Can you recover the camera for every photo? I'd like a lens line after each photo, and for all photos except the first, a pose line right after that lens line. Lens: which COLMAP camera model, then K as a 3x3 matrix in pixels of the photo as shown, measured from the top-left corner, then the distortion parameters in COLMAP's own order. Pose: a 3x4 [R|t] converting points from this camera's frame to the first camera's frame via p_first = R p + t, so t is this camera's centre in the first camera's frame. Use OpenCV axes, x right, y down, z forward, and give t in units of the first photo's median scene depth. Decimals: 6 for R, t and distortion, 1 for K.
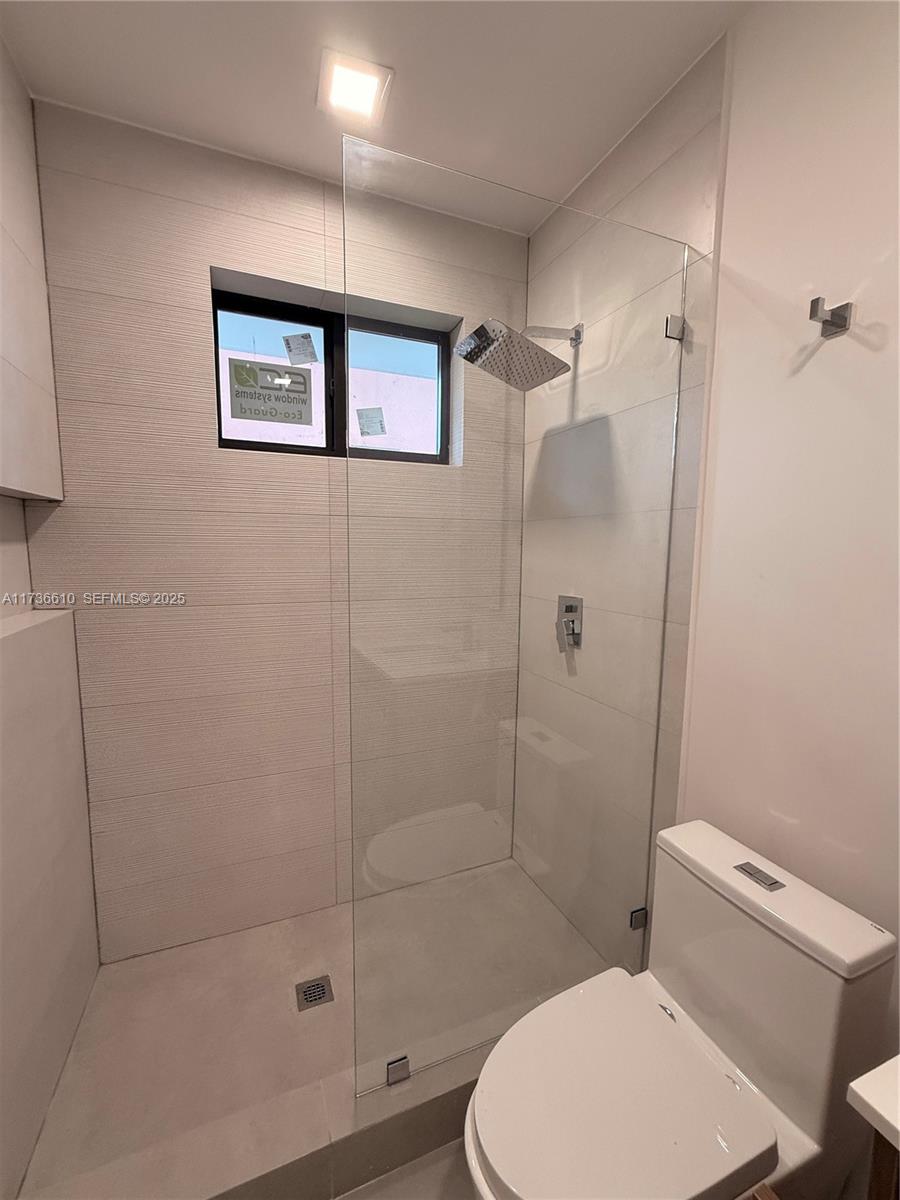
lens RADIAL K [[490.7, 0, 451.1], [0, 490.7, 602.9], [0, 0, 1]] dist [-0.012899, 0.001831]
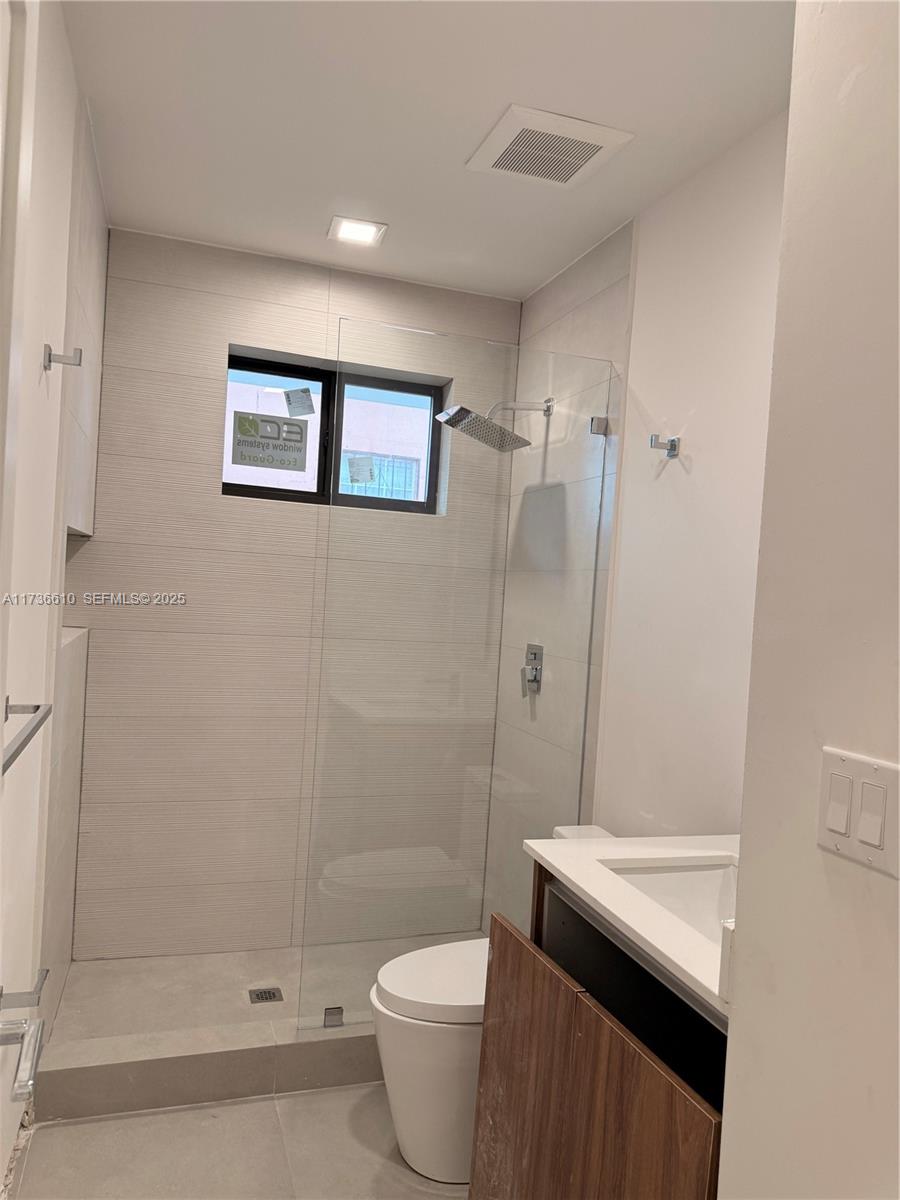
lens RADIAL K [[810.8, 0, 463.0], [0, 810.8, 605.0], [0, 0, 1]] dist [0.034752, -0.059694]
pose [[0.996838, 0.052143, -0.059967, 0.189307], [-0.057847, 0.993534, -0.097691, 0.081219], [0.054485, 0.100851, 0.993409, -0.748335]]
